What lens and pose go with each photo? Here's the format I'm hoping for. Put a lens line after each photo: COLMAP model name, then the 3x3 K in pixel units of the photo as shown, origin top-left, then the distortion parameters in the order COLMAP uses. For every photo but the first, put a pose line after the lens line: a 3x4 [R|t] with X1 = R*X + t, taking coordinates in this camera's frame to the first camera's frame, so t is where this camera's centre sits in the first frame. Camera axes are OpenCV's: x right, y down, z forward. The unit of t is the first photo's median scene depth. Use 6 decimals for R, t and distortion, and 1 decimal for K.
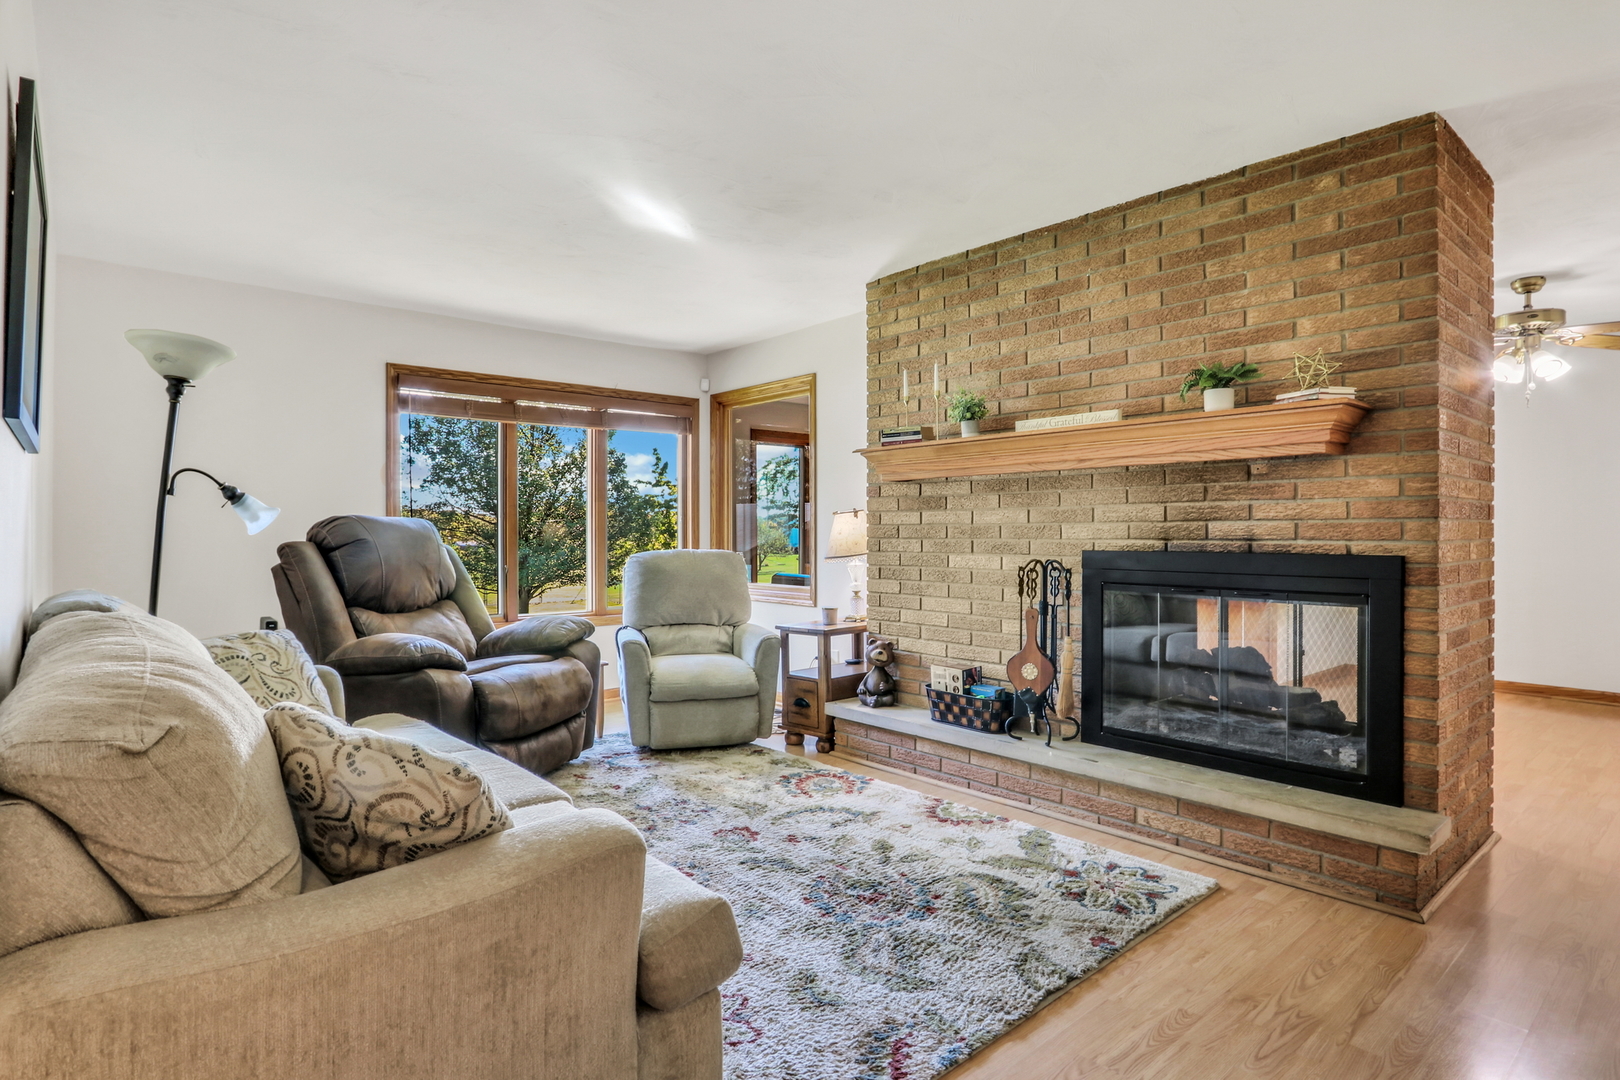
lens RADIAL K [[851.8, 0, 778.3], [0, 851.8, 527.8], [0, 0, 1]] dist [-0.021819, 0.009099]
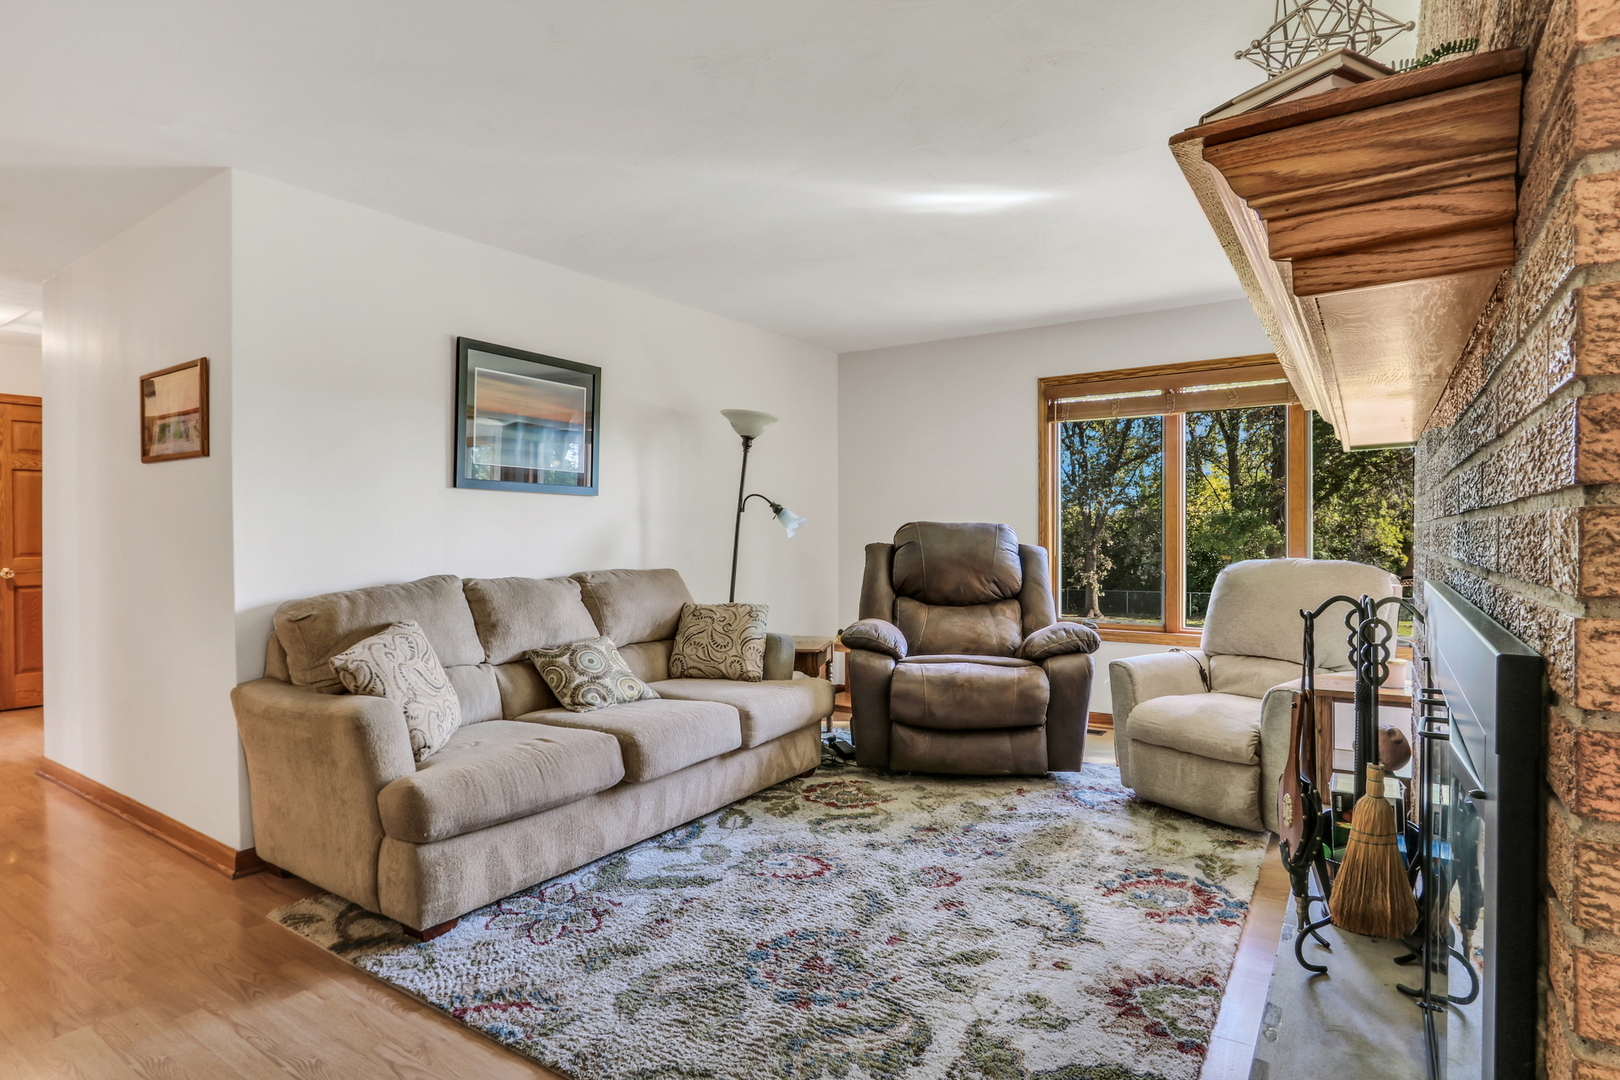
lens RADIAL K [[851.8, 0, 797.9], [0, 851.8, 538.0], [0, 0, 1]] dist [-0.021819, 0.009099]
pose [[0.266220, 0.006166, -0.963893, 0.701221], [0.006300, 0.999947, 0.008136, -0.002012], [0.963892, -0.008238, 0.266167, 0.572625]]
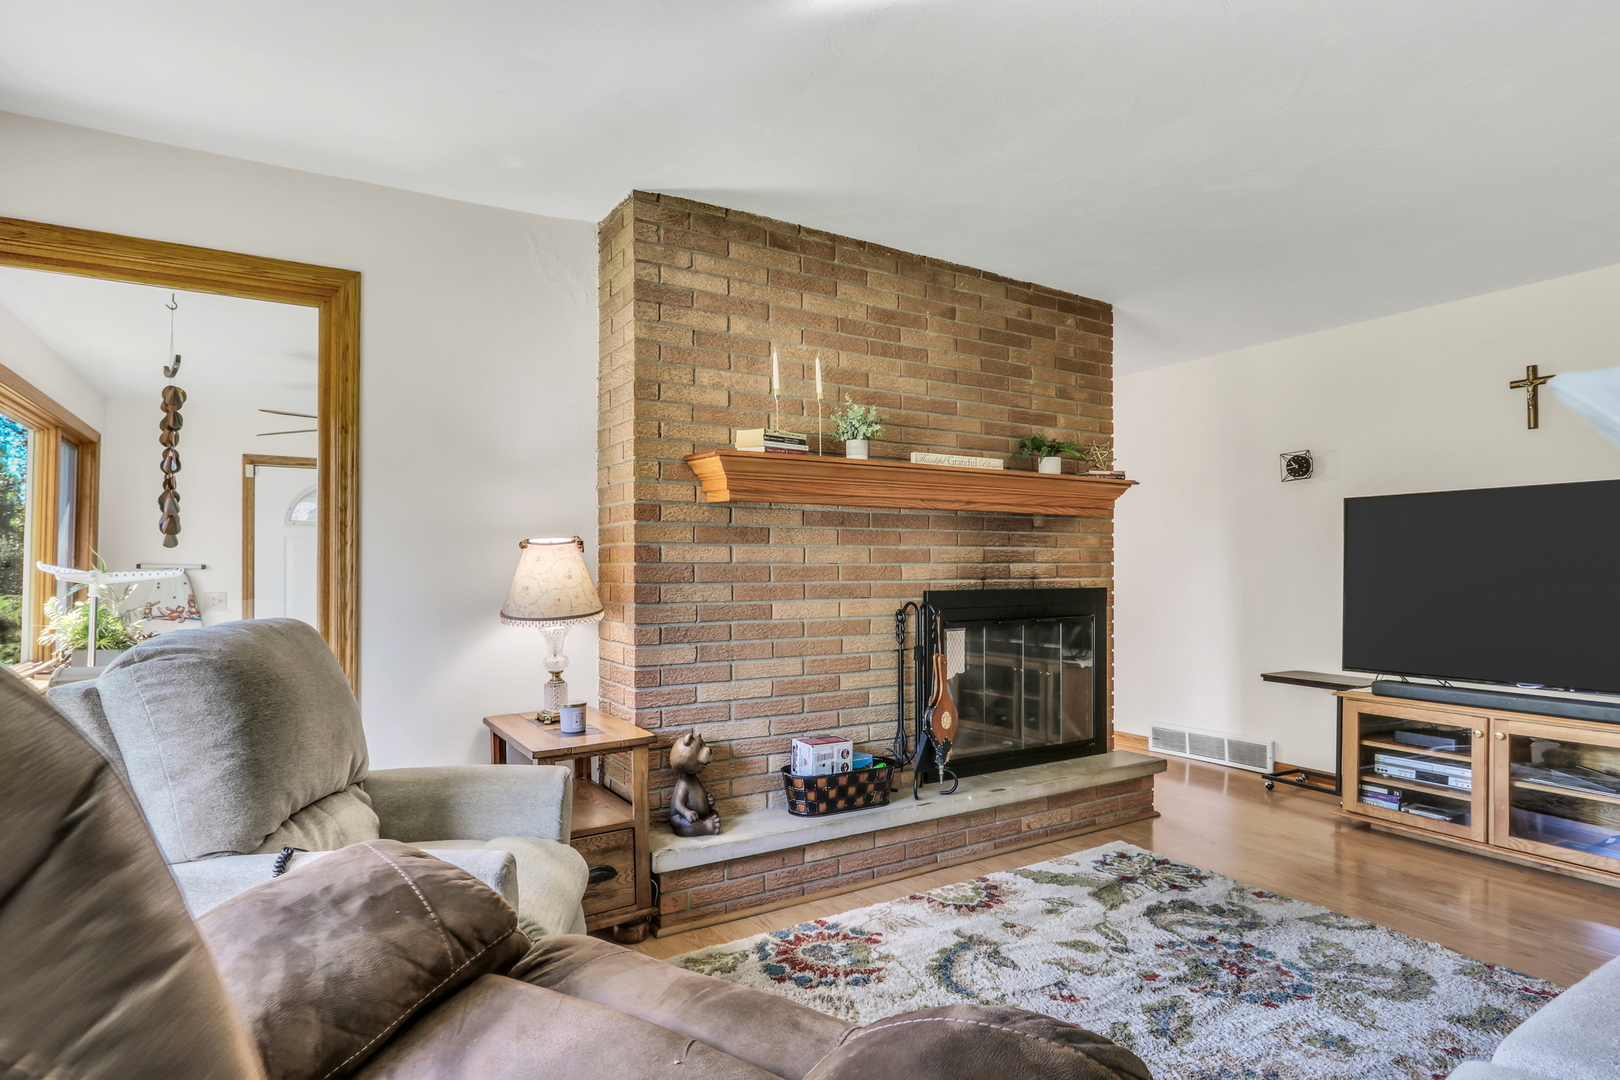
lens RADIAL K [[851.8, 0, 795.1], [0, 851.8, 567.4], [0, 0, 1]] dist [-0.021819, 0.009099]
pose [[0.158719, 0.006223, 0.987304, -0.657242], [0.001082, 0.999978, -0.006477, 0.005179], [-0.987323, 0.002096, 0.158709, 1.001867]]
